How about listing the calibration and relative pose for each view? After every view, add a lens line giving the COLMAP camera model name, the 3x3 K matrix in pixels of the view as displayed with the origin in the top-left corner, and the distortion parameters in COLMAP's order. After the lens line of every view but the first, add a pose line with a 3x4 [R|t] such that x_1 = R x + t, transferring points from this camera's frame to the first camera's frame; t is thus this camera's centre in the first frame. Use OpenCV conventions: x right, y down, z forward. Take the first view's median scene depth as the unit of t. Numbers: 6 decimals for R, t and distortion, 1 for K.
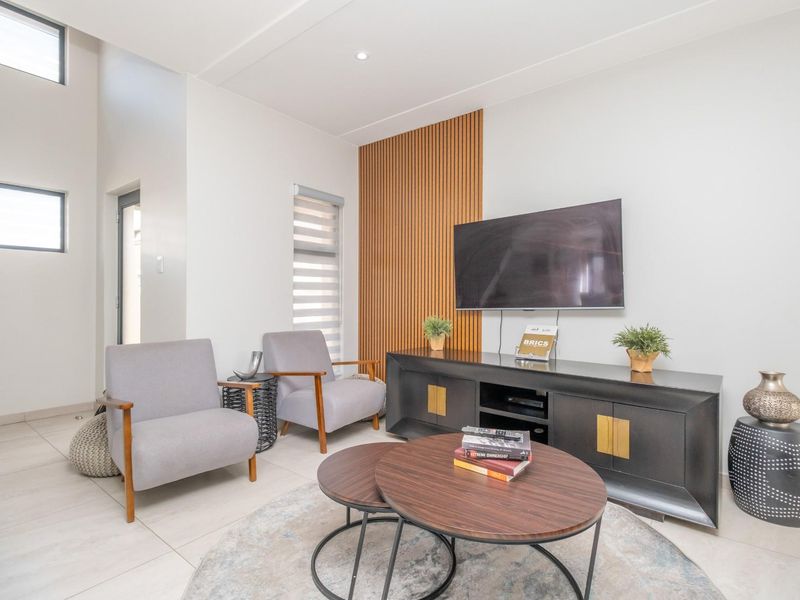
lens RADIAL K [[412.5, 0, 397.3], [0, 412.5, 303.1], [0, 0, 1]] dist [0.015675, -0.001750]
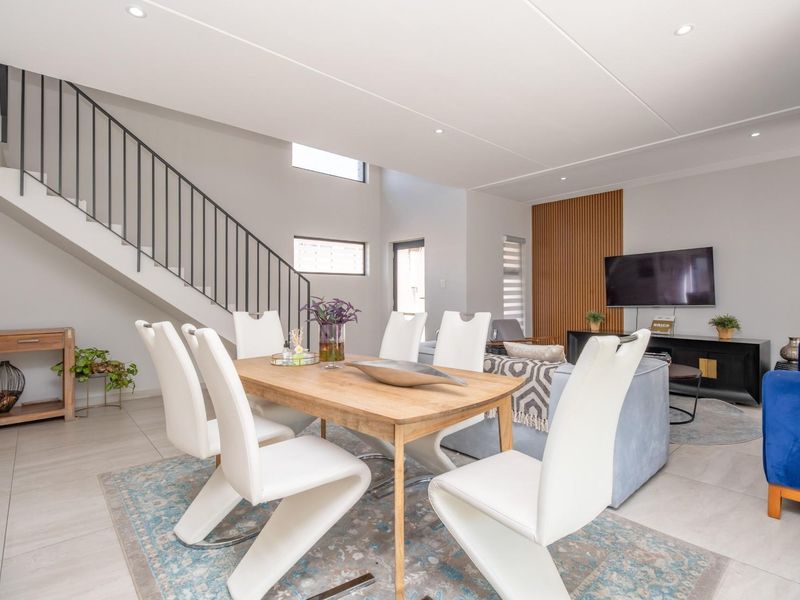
lens RADIAL K [[412.5, 0, 397.0], [0, 412.5, 297.0], [0, 0, 1]] dist [0.015675, -0.001750]
pose [[0.982915, -0.007902, -0.183889, -0.397056], [0.006967, 0.999959, -0.005731, -0.020443], [0.183927, 0.004352, 0.982930, -0.848686]]
